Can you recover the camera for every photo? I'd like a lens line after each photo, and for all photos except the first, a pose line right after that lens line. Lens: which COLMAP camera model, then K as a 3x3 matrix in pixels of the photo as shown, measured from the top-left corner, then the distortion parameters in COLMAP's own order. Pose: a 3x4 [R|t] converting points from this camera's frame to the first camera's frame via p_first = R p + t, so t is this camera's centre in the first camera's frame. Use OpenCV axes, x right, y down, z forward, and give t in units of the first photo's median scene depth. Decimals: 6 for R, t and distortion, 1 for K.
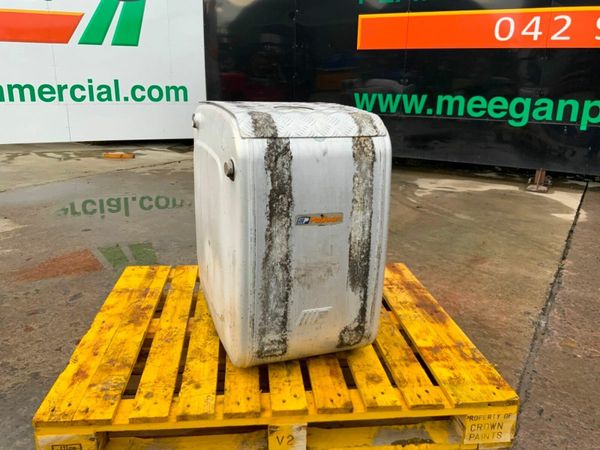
lens RADIAL K [[497.5, 0, 300.1], [0, 497.5, 224.9], [0, 0, 1]] dist [0.063311, -0.110272]
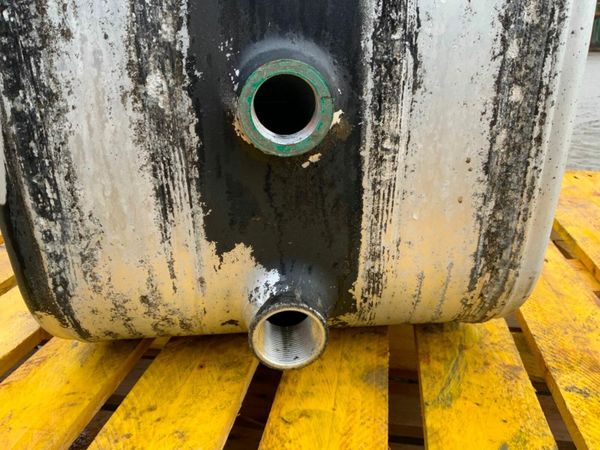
lens RADIAL K [[497.5, 0, 299.5], [0, 497.5, 227.0], [0, 0, 1]] dist [0.063311, -0.110272]
pose [[-0.959817, -0.106003, 0.259835, -0.133040], [0.072217, 0.801426, 0.593718, -0.055392], [-0.271174, 0.588625, -0.761567, 0.988729]]
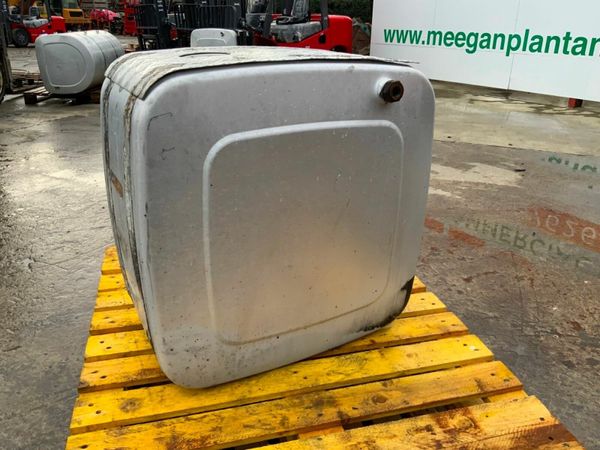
lens RADIAL K [[497.5, 0, 296.3], [0, 497.5, 229.4], [0, 0, 1]] dist [0.063311, -0.110272]
pose [[0.149861, 0.368181, -0.917597, 0.496737], [-0.292935, 0.902942, 0.314459, -0.165219], [0.944315, 0.221671, 0.243169, 0.607093]]
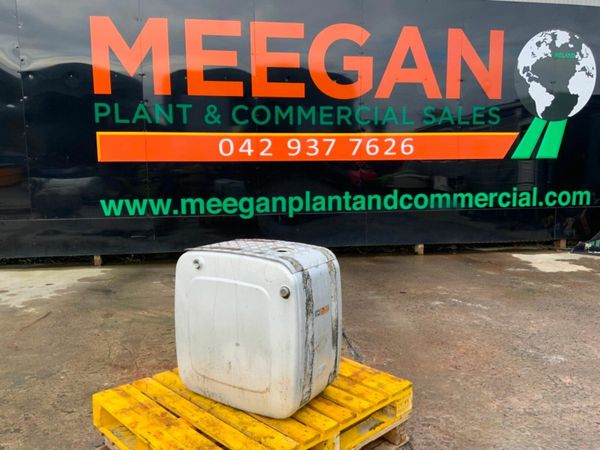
lens RADIAL K [[497.5, 0, 295.9], [0, 497.5, 222.5], [0, 0, 1]] dist [0.063311, -0.110272]
pose [[0.790442, -0.101479, 0.604073, -0.589085], [0.197886, 0.975606, -0.095044, -0.092507], [-0.579692, 0.194665, 0.791241, -0.221683]]
